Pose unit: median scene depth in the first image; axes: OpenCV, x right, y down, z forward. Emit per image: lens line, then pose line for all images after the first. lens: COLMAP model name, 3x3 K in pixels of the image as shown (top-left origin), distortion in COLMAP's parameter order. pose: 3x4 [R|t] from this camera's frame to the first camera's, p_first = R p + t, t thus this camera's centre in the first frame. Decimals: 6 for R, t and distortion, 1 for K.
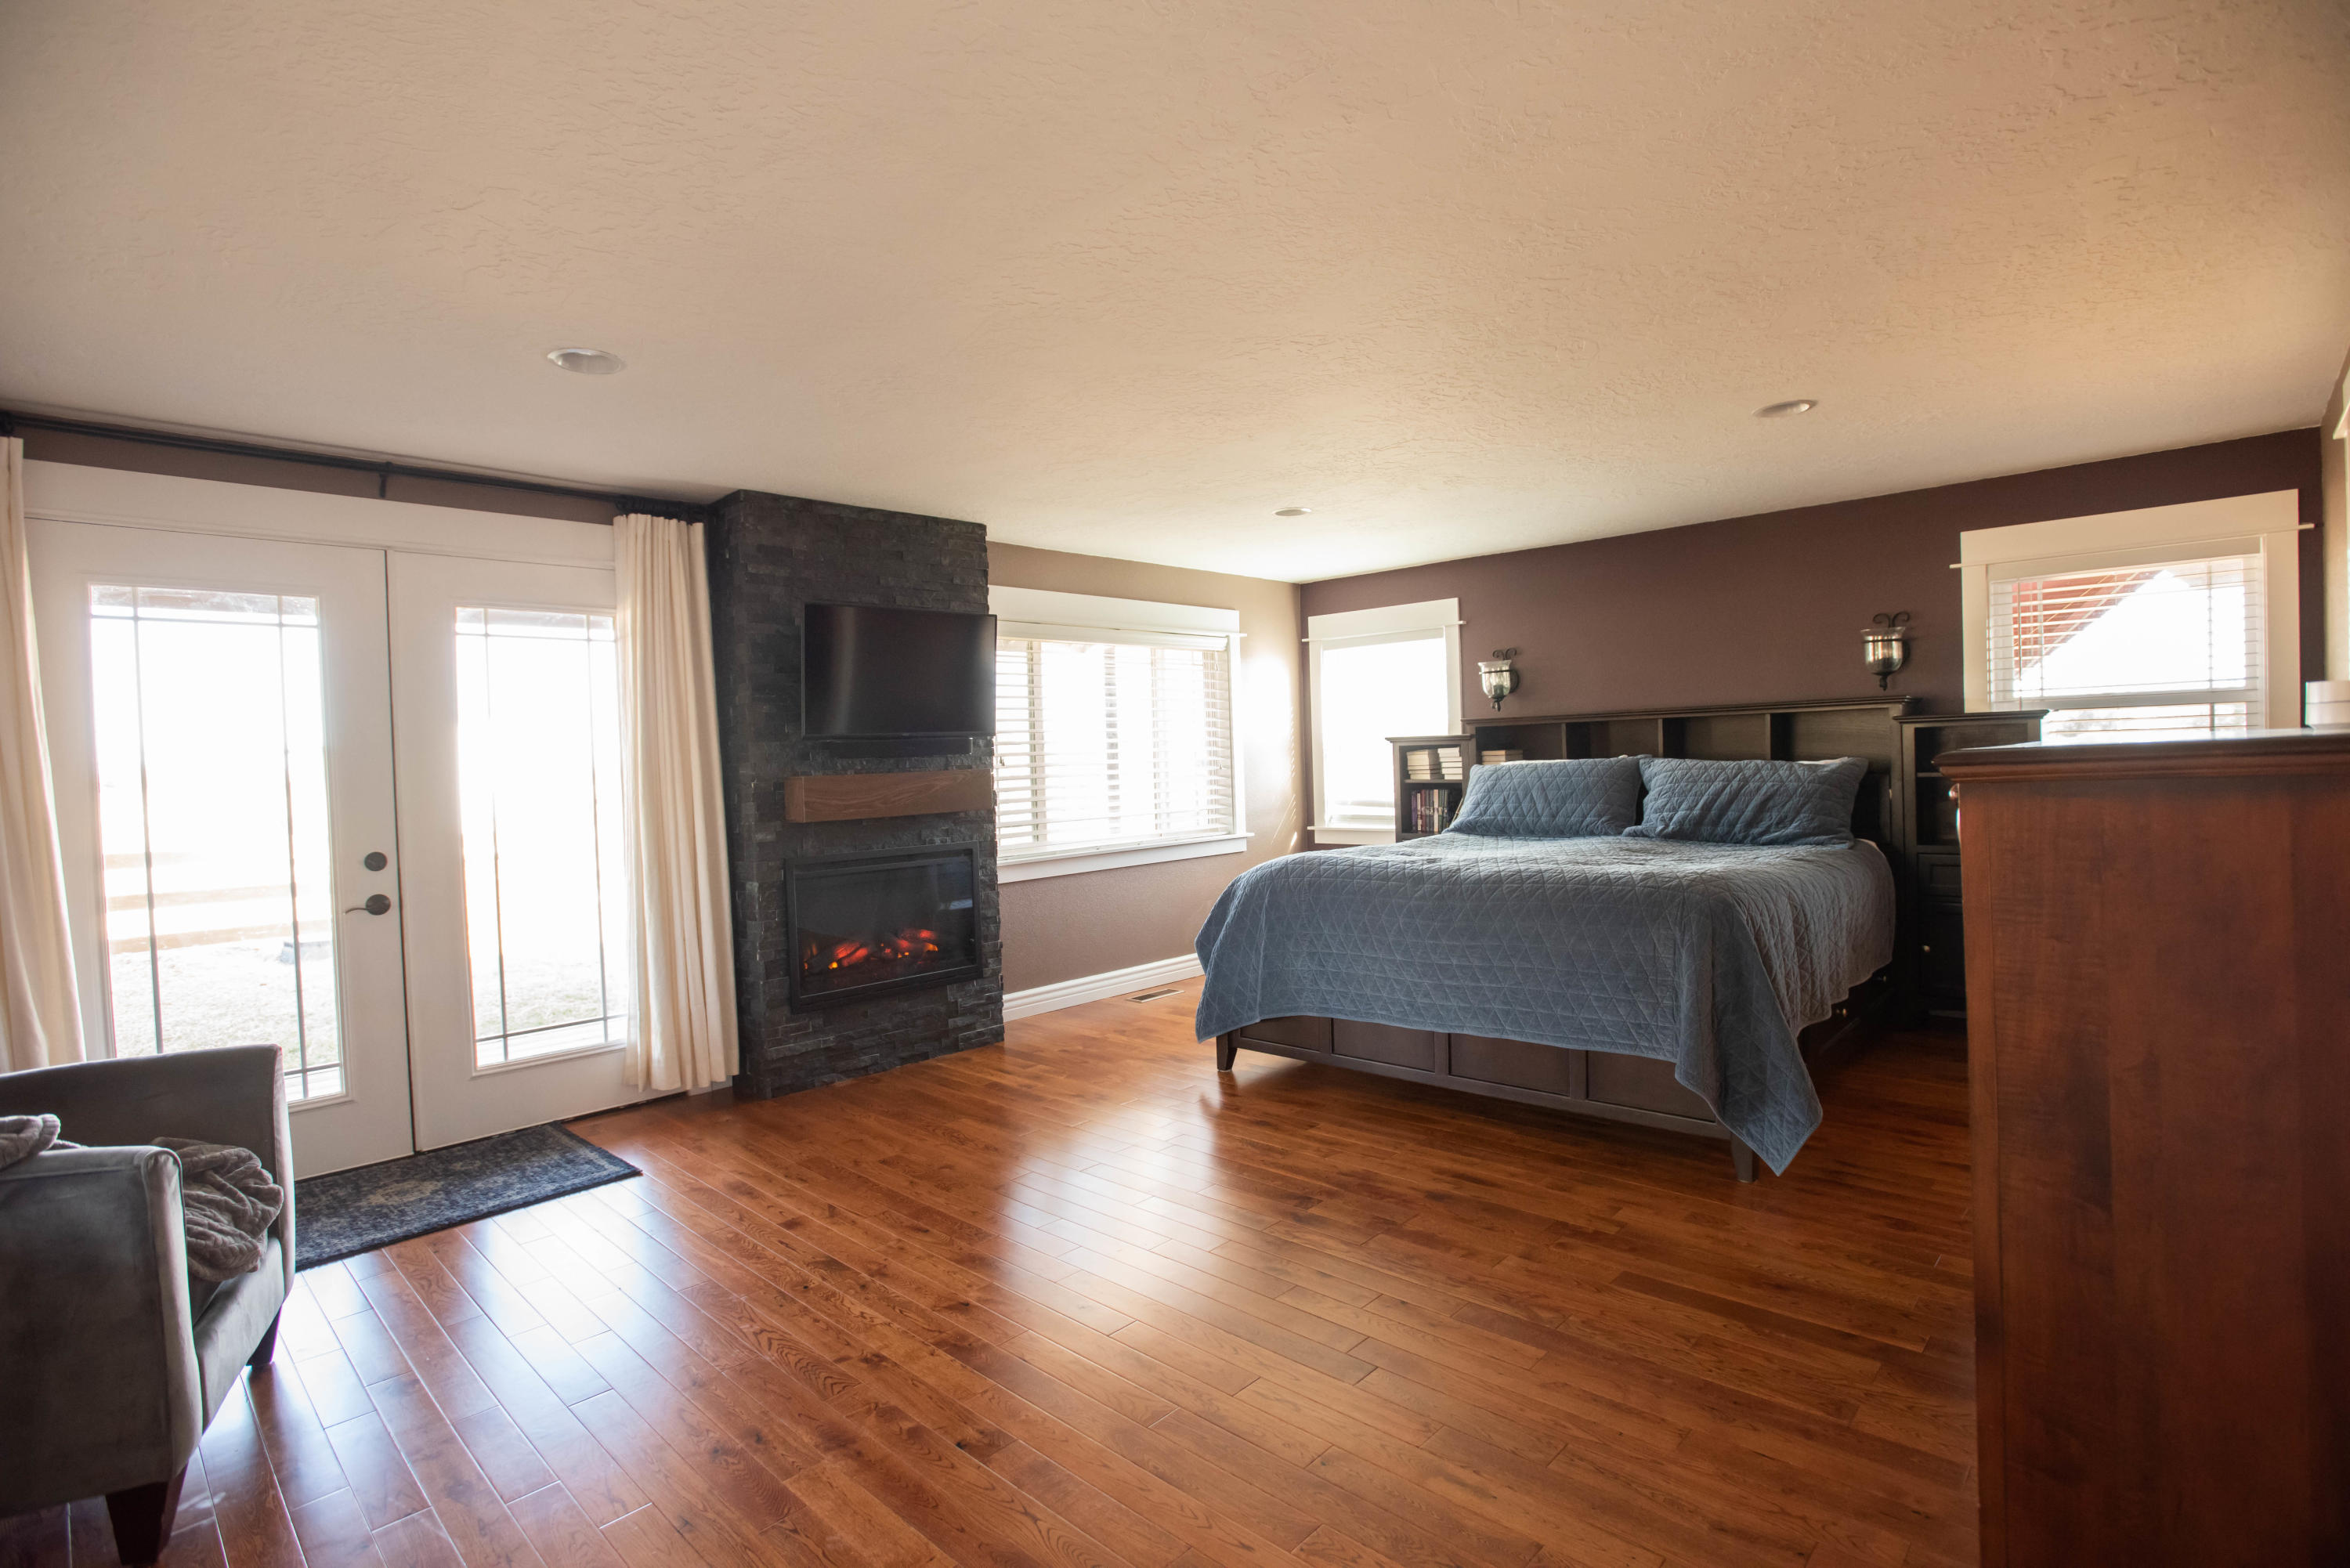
lens RADIAL K [[1143.2, 0, 1175.0], [0, 1143.2, 784.0], [0, 0, 1]] dist [-0.084741, 0.039012]
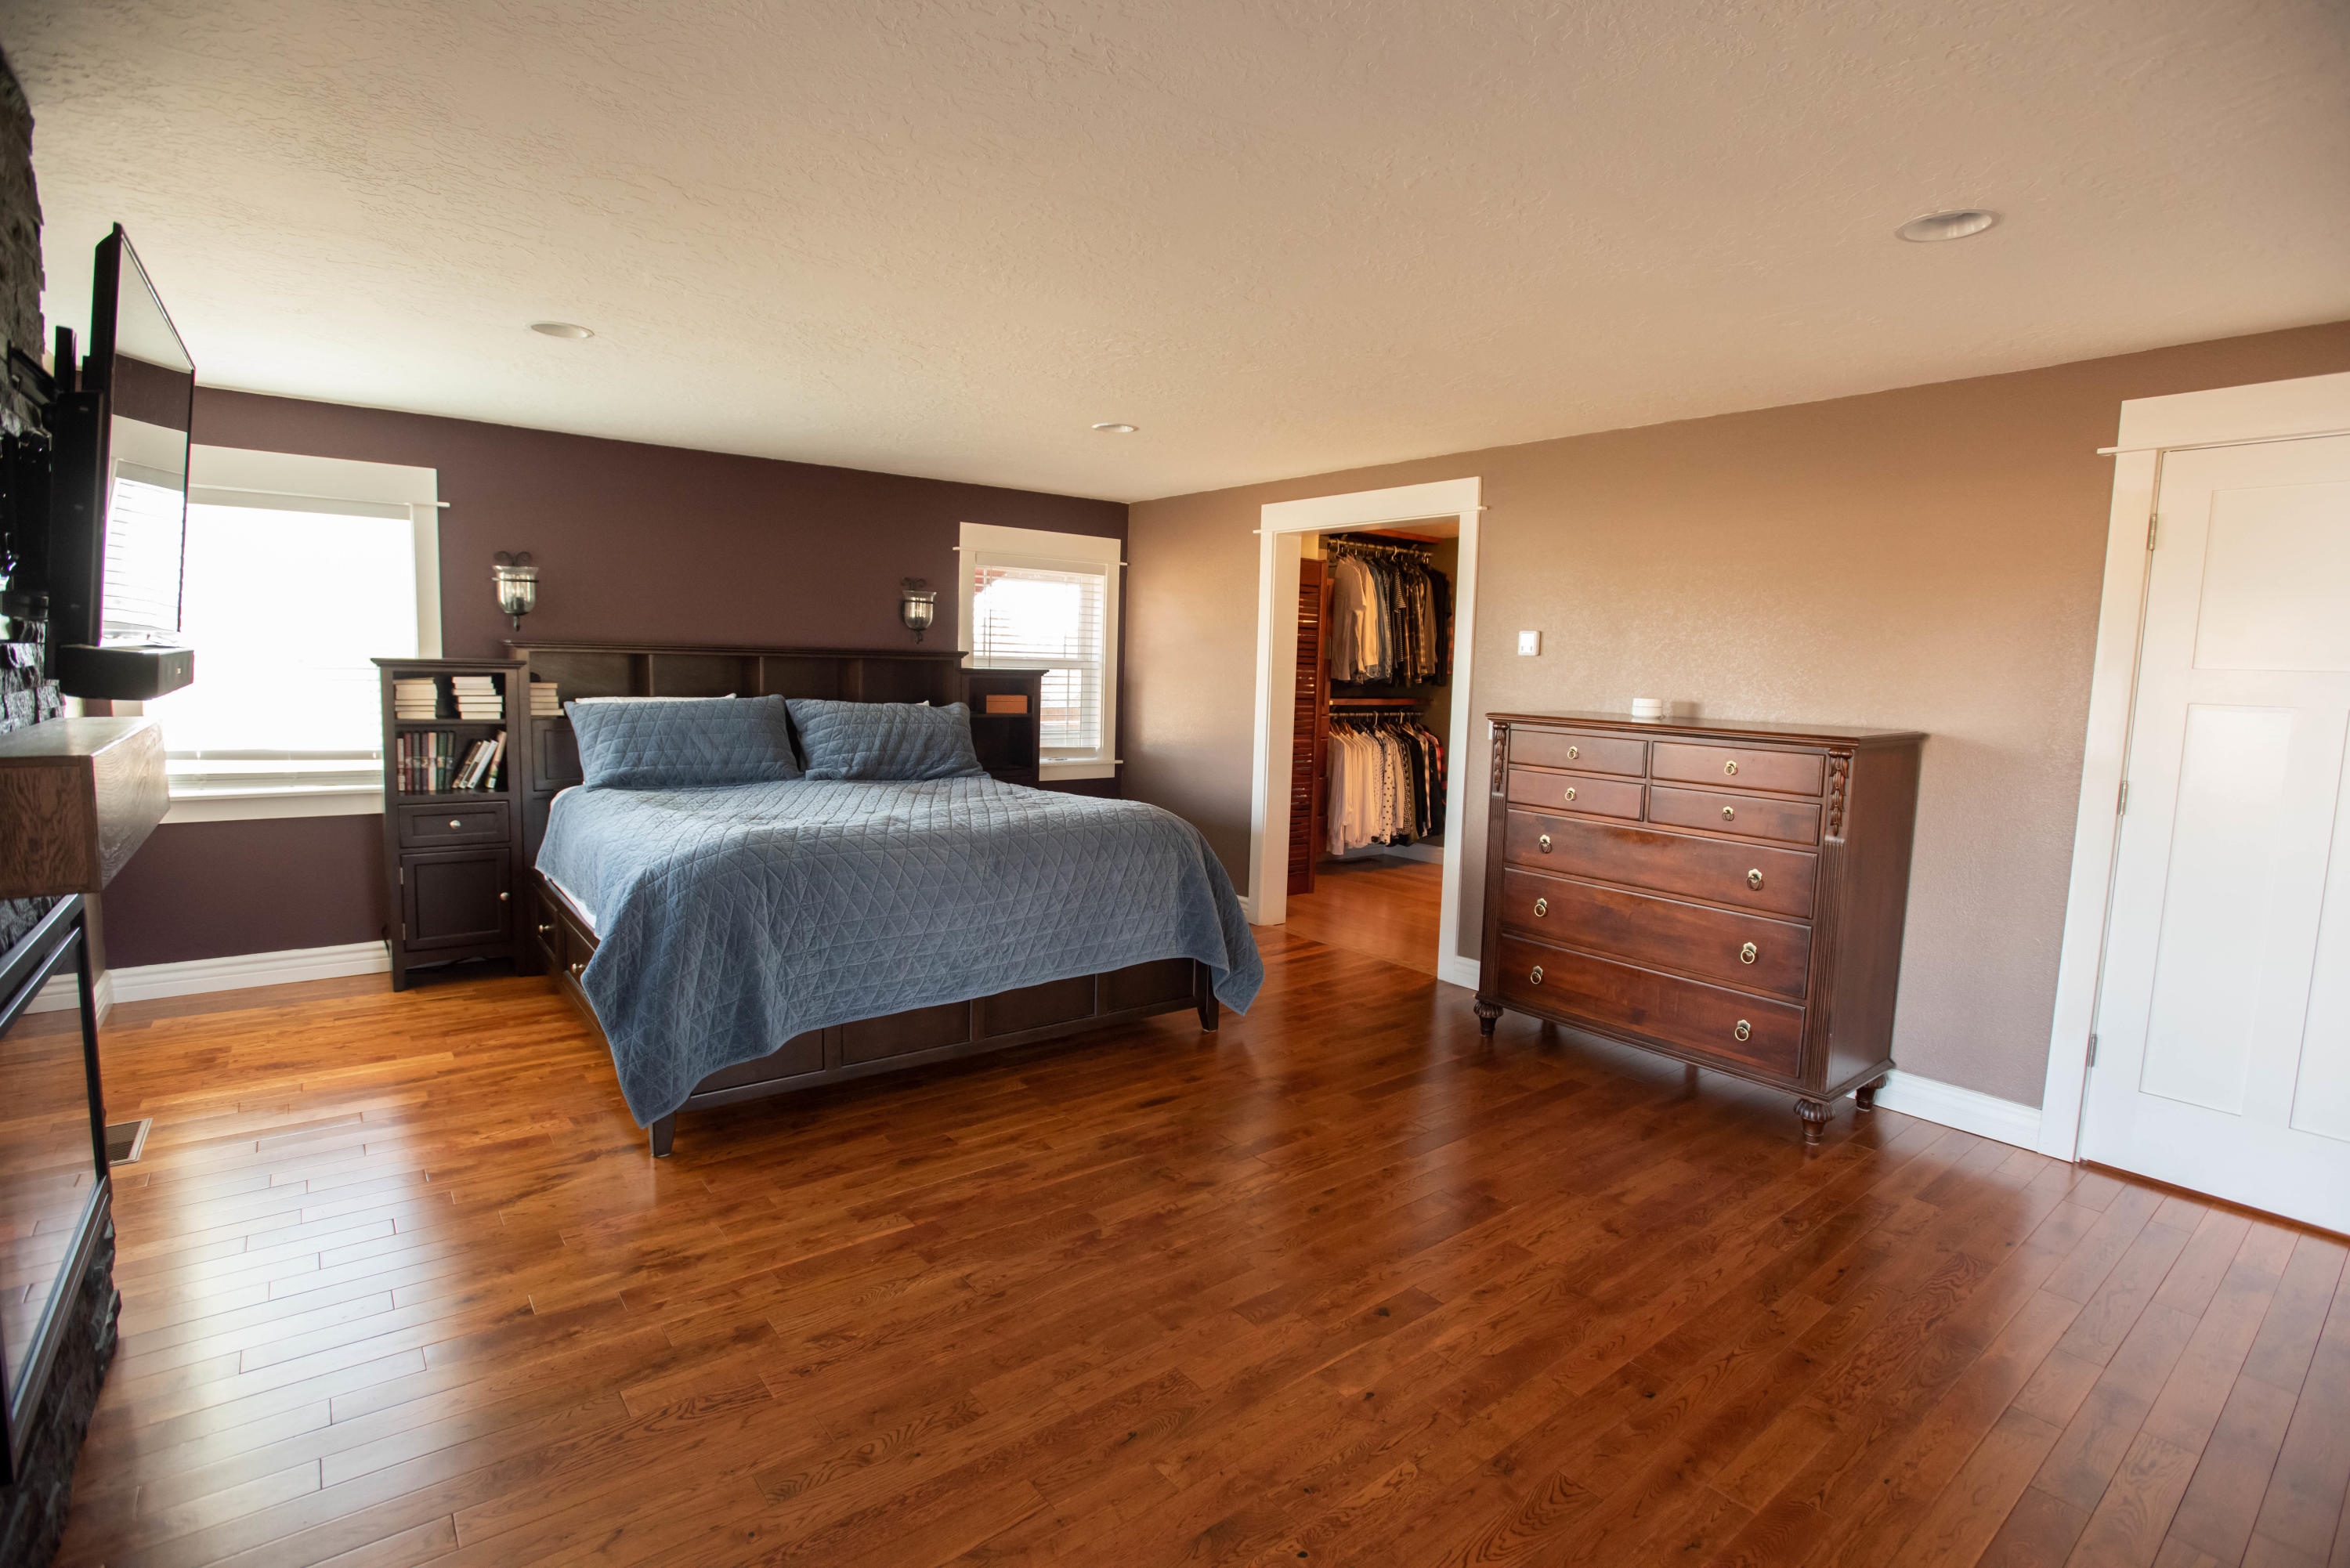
lens RADIAL K [[1143.2, 0, 1175.0], [0, 1143.2, 784.0], [0, 0, 1]] dist [-0.084741, 0.039012]
pose [[0.125404, -0.066368, 0.989883, -0.547744], [-0.010733, 0.997611, 0.068245, -0.020901], [-0.992048, -0.019183, 0.124392, 0.583239]]
